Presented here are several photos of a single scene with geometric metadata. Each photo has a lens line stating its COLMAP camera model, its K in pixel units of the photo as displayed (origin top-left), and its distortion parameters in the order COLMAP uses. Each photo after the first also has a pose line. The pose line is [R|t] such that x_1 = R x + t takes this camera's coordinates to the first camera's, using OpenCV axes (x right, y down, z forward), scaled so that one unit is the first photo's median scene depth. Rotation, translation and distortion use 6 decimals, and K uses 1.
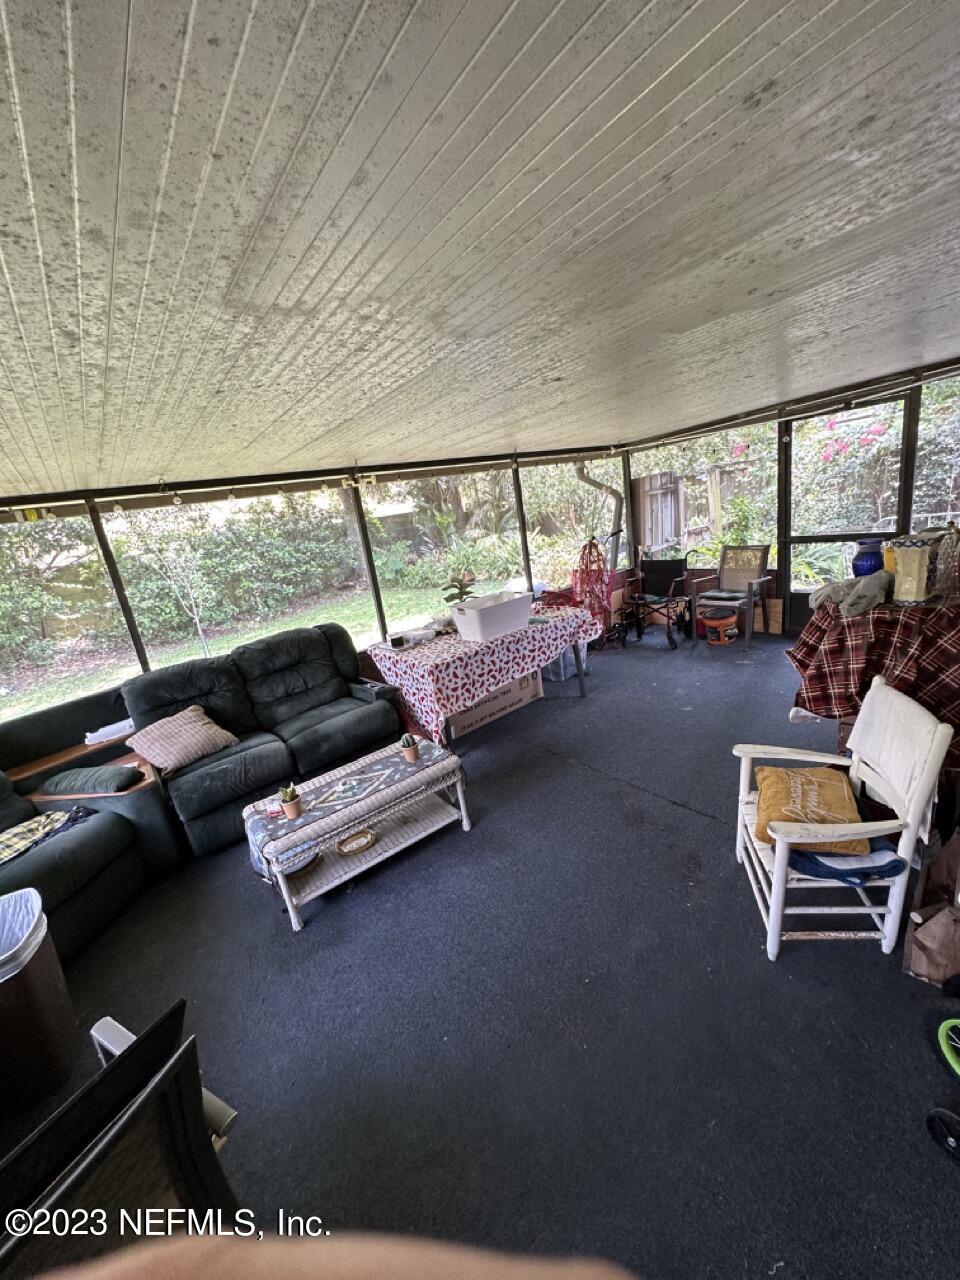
lens RADIAL K [[511.8, 0, 482.1], [0, 511.8, 644.1], [0, 0, 1]] dist [-0.005355, 0.000565]
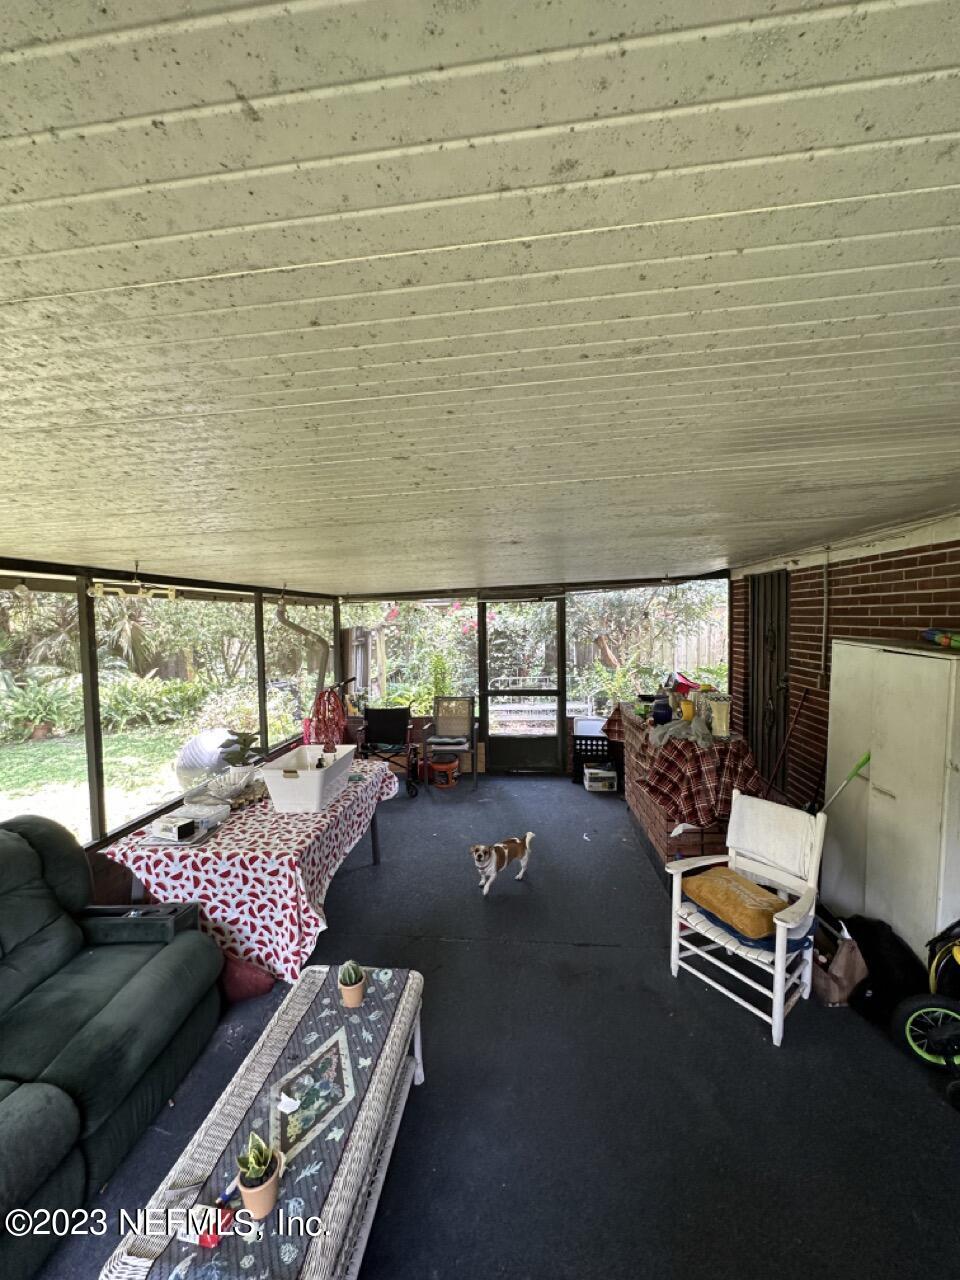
lens RADIAL K [[511.8, 0, 480.8], [0, 511.8, 639.1], [0, 0, 1]] dist [-0.005355, 0.000565]
pose [[0.683112, 0.103699, 0.722913, -0.406175], [0.113507, 0.962763, -0.245363, -0.036503], [-0.721438, 0.249667, 0.645905, 0.238456]]
